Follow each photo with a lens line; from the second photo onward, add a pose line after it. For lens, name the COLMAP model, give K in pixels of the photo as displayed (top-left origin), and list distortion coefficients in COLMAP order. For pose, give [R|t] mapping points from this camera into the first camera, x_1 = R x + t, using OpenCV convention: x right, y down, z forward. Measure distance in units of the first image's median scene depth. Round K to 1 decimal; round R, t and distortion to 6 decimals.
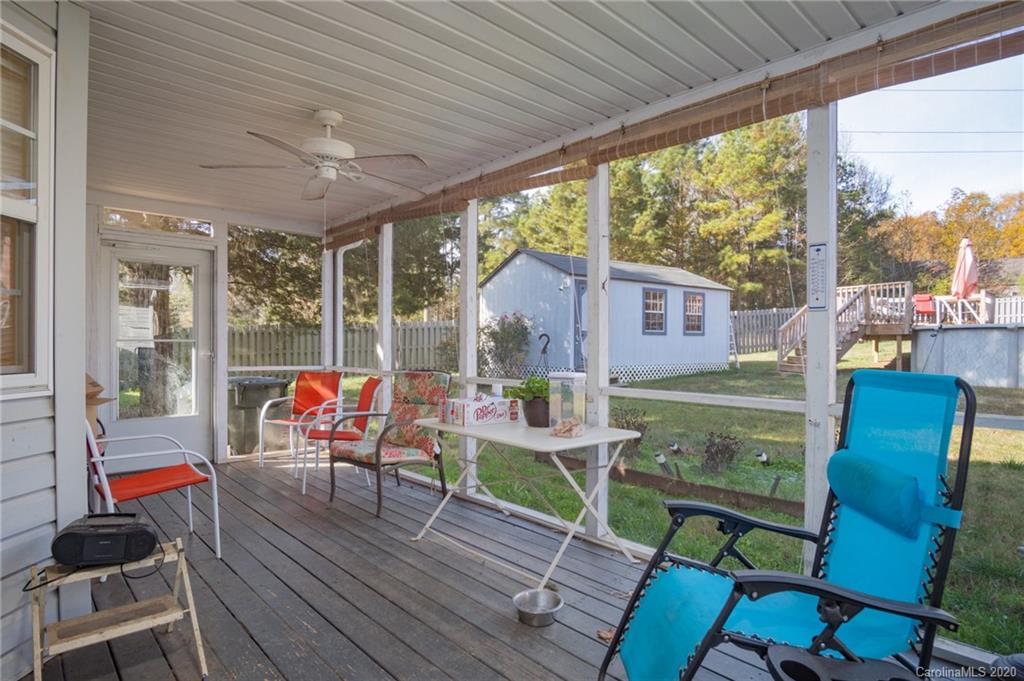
lens RADIAL K [[557.7, 0, 507.5], [0, 557.7, 344.4], [0, 0, 1]] dist [-0.024995, 0.000463]
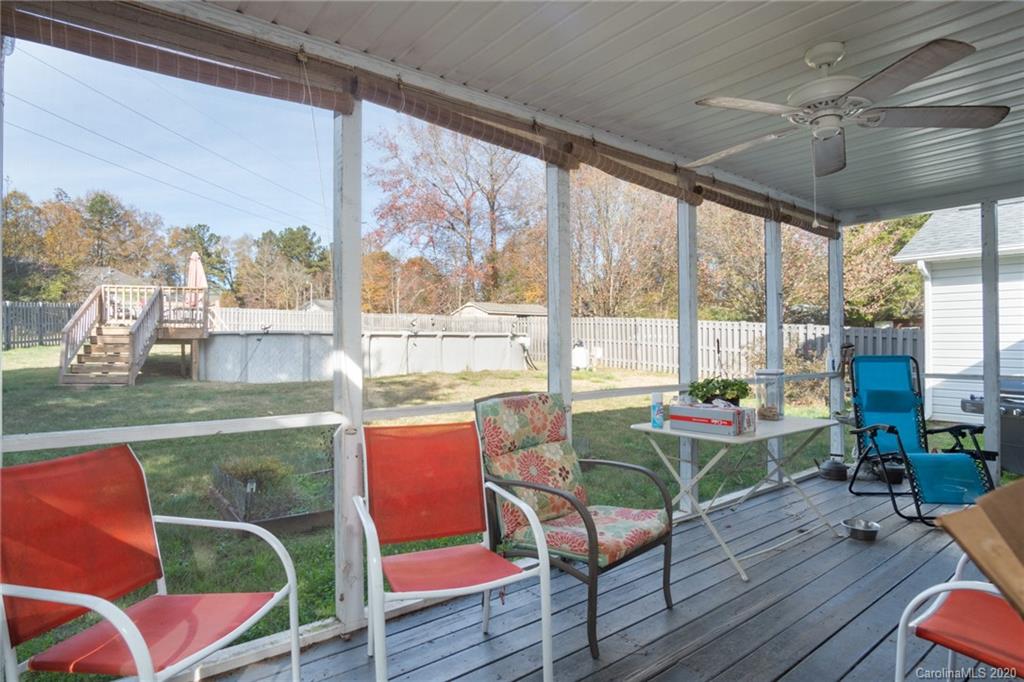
lens RADIAL K [[557.7, 0, 507.5], [0, 557.7, 344.9], [0, 0, 1]] dist [-0.024995, 0.000463]
pose [[0.085489, -0.002854, 0.996335, -0.252196], [0.010088, 0.999947, 0.001999, -0.003137], [-0.996288, 0.009880, 0.085513, 0.311374]]
